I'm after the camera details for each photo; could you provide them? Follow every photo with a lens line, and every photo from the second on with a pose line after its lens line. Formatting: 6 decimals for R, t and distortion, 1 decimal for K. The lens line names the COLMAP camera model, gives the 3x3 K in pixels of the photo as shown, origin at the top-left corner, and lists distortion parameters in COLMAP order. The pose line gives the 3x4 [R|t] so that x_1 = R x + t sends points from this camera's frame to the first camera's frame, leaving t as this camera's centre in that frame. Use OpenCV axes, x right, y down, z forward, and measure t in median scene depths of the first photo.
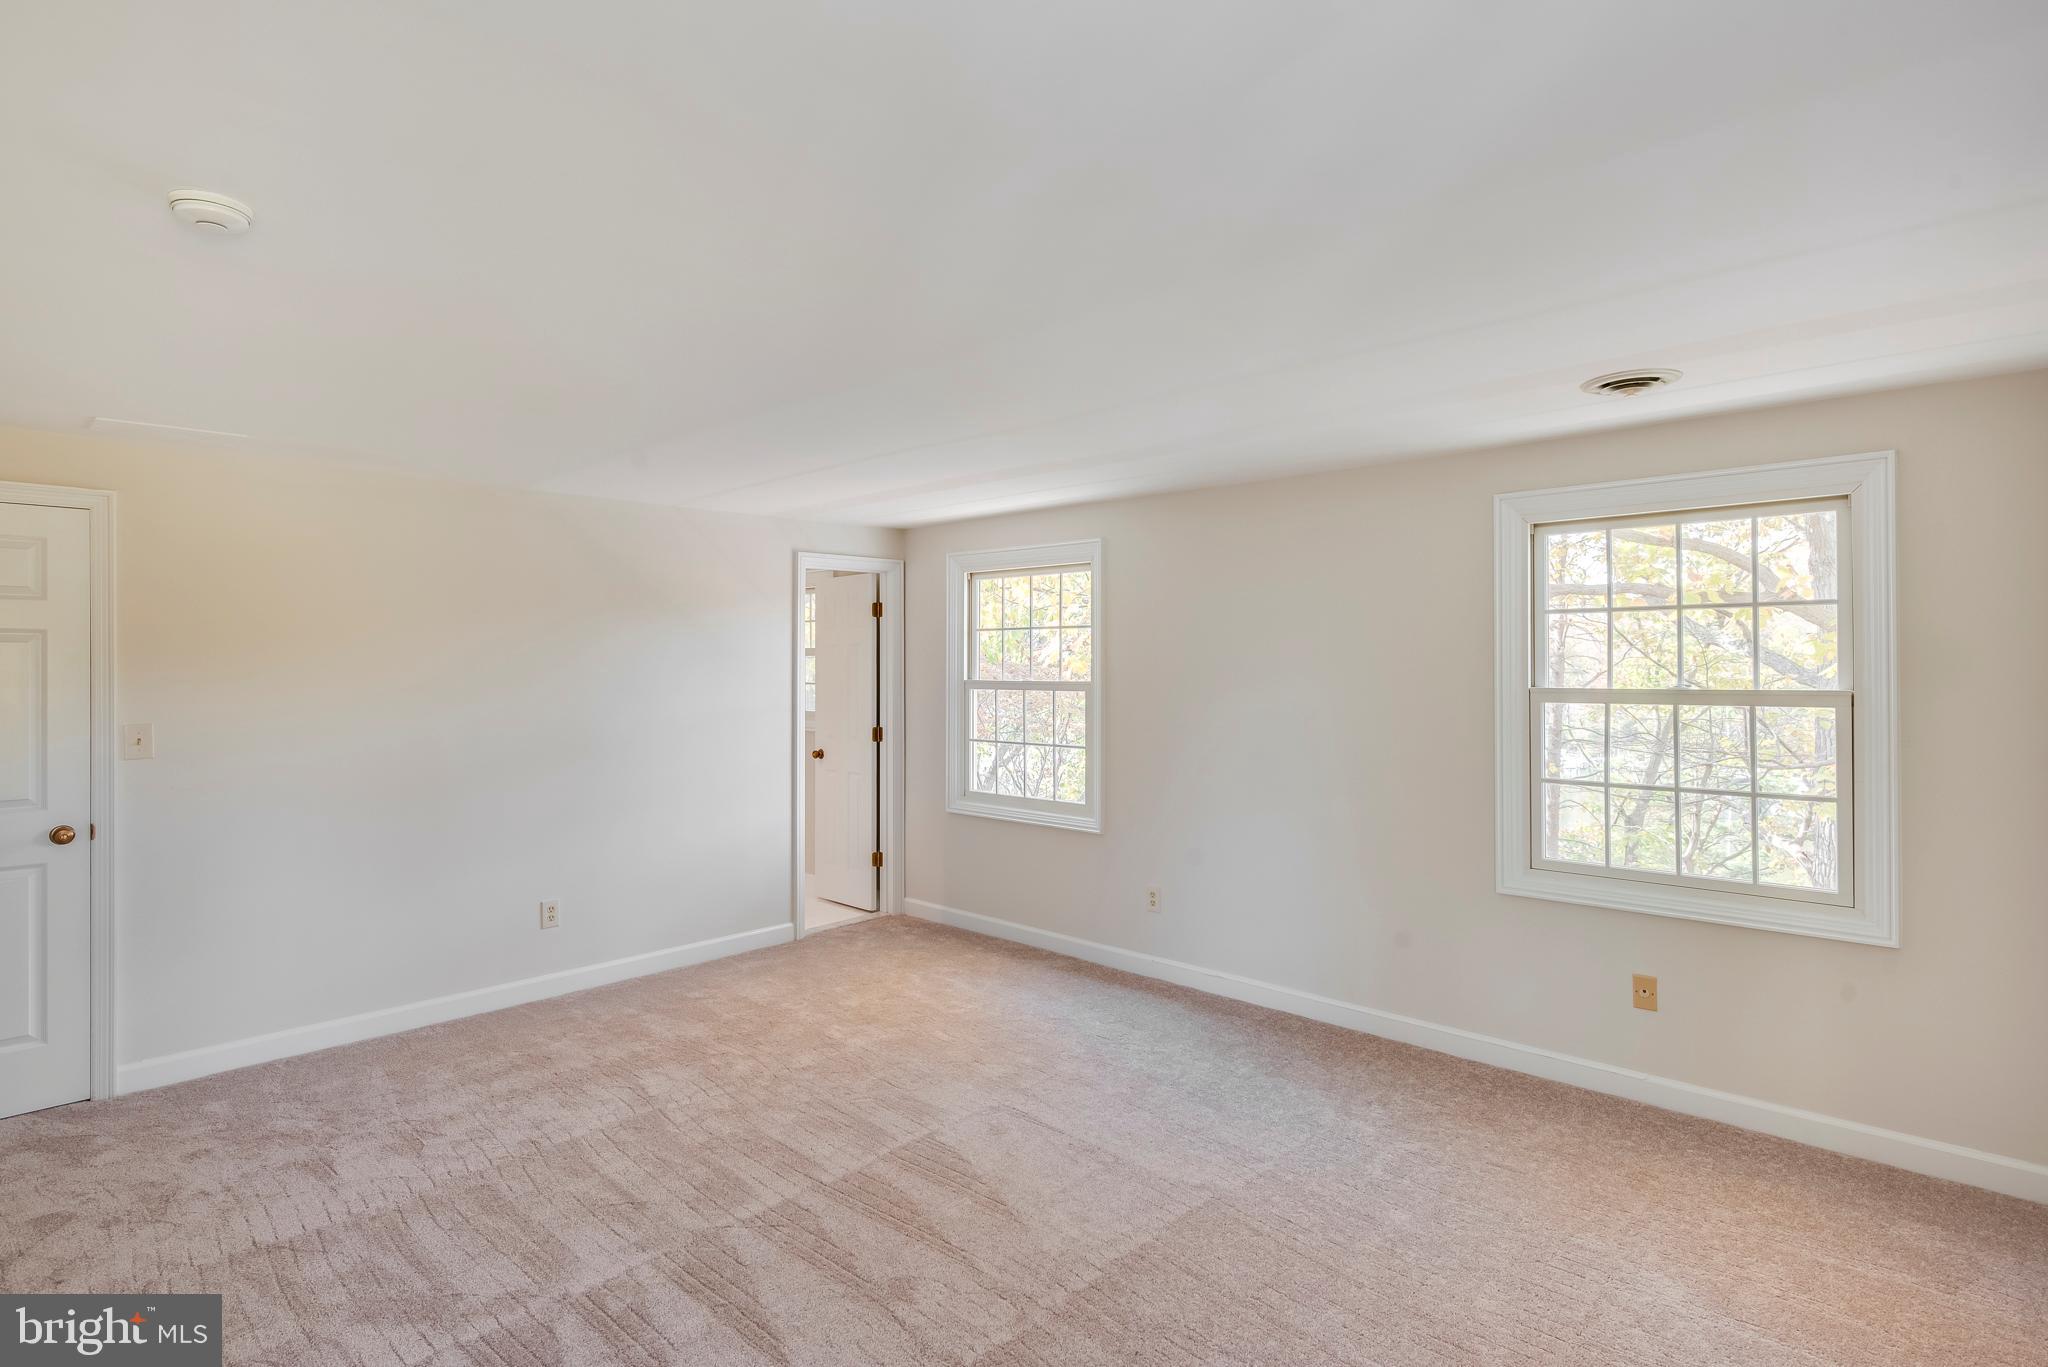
lens RADIAL K [[1051.1, 0, 1025.9], [0, 1051.1, 701.1], [0, 0, 1]] dist [0.001071, 0.000642]
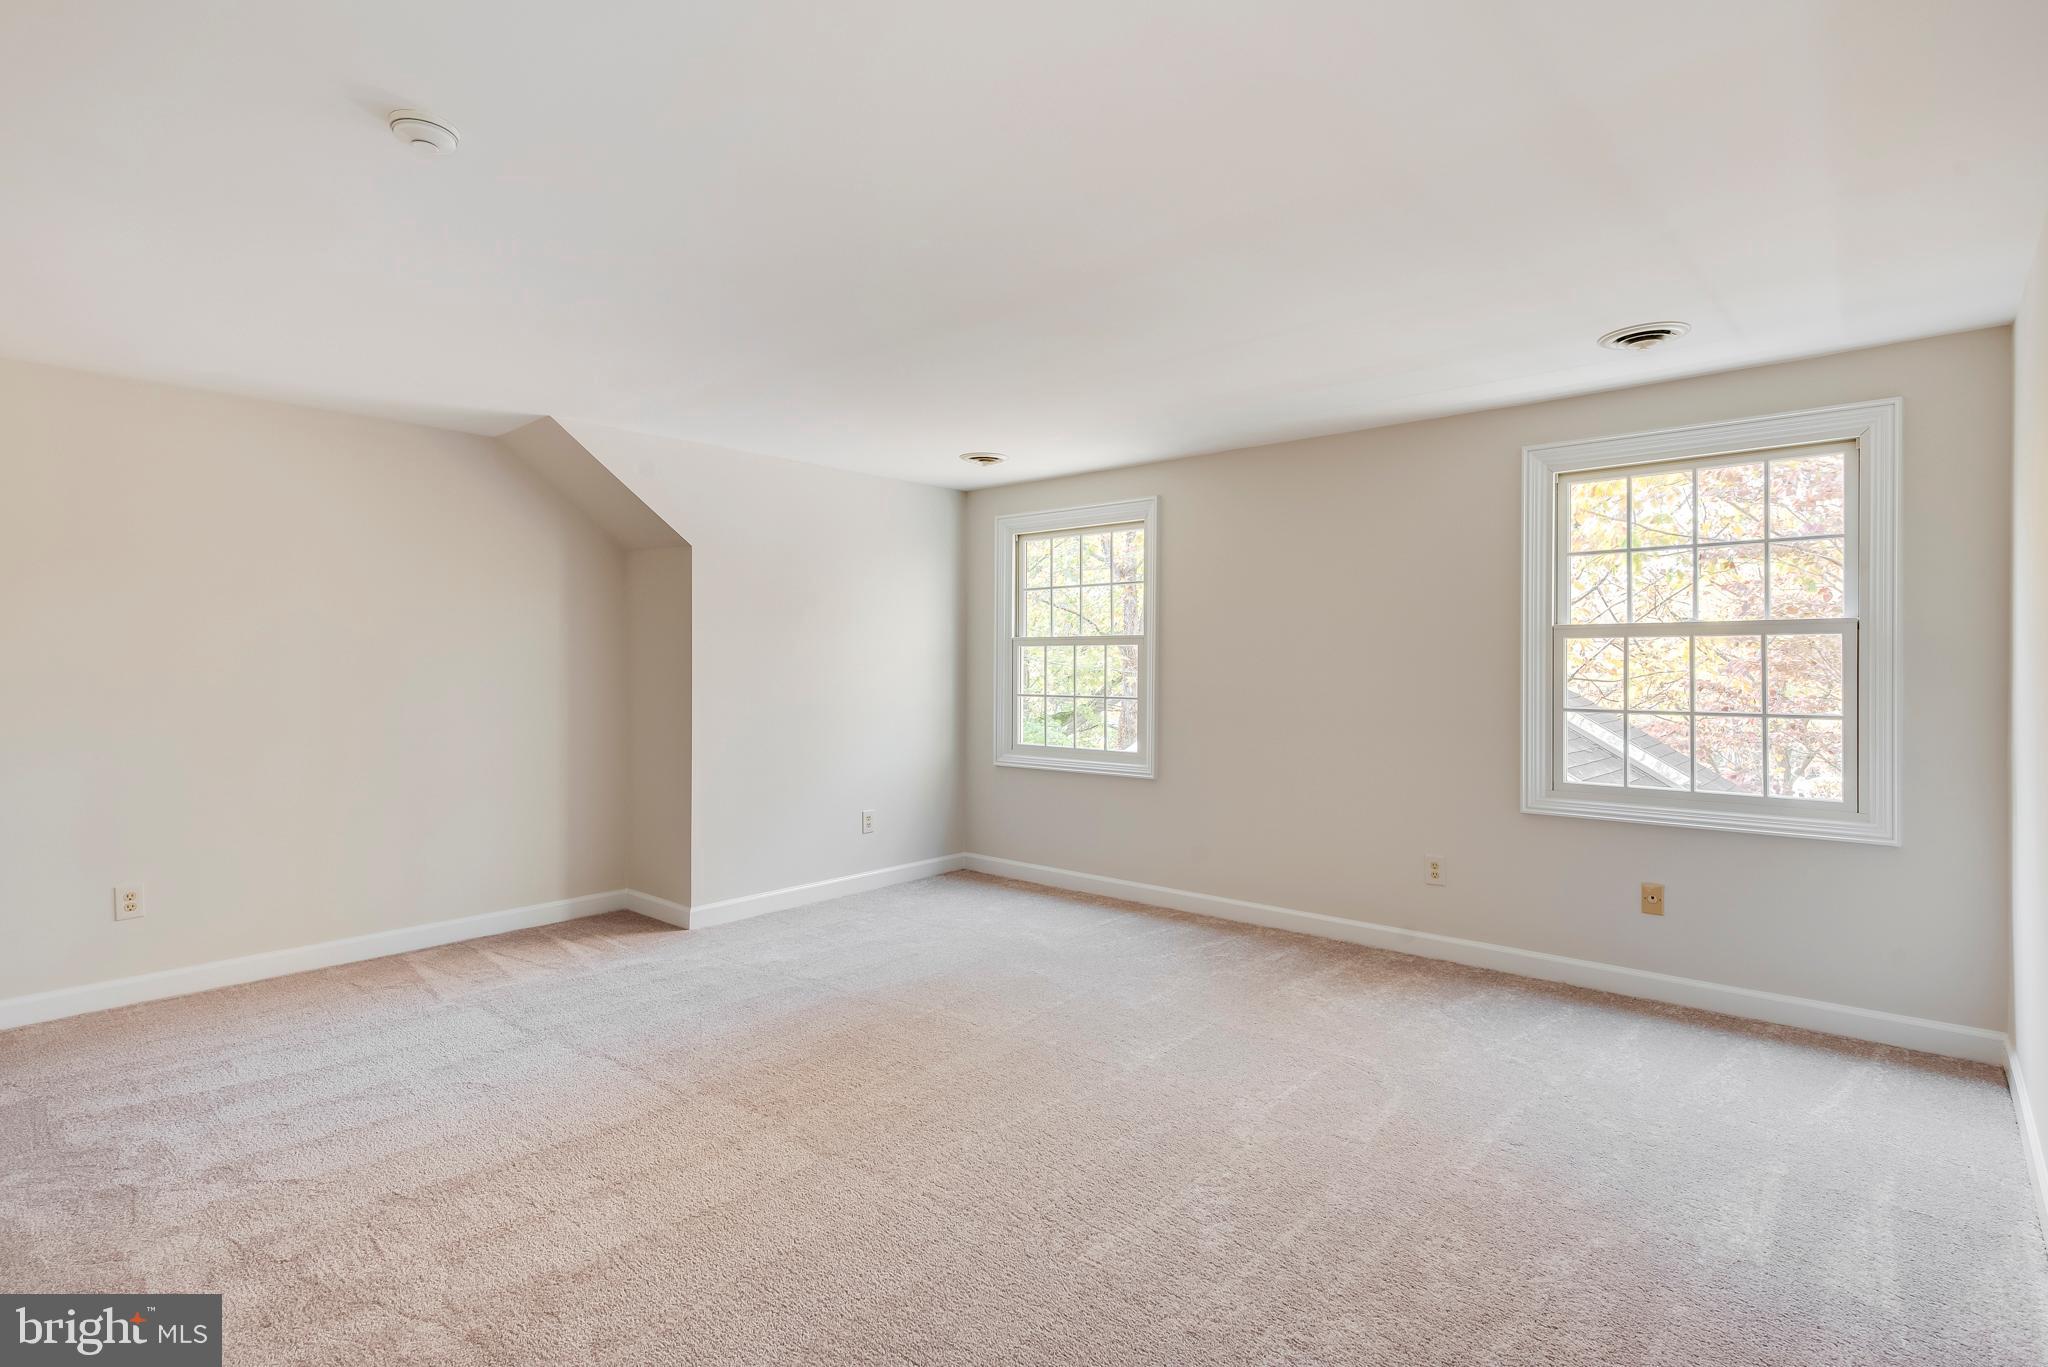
lens RADIAL K [[895.1, 0, 1028.7], [0, 895.1, 669.1], [0, 0, 1]] dist [-0.000657, 0.000208]
pose [[0.995576, -0.038347, 0.085782, -0.130457], [0.036940, 0.999157, 0.017926, -0.004647], [-0.086397, -0.014677, 0.996153, 0.121033]]
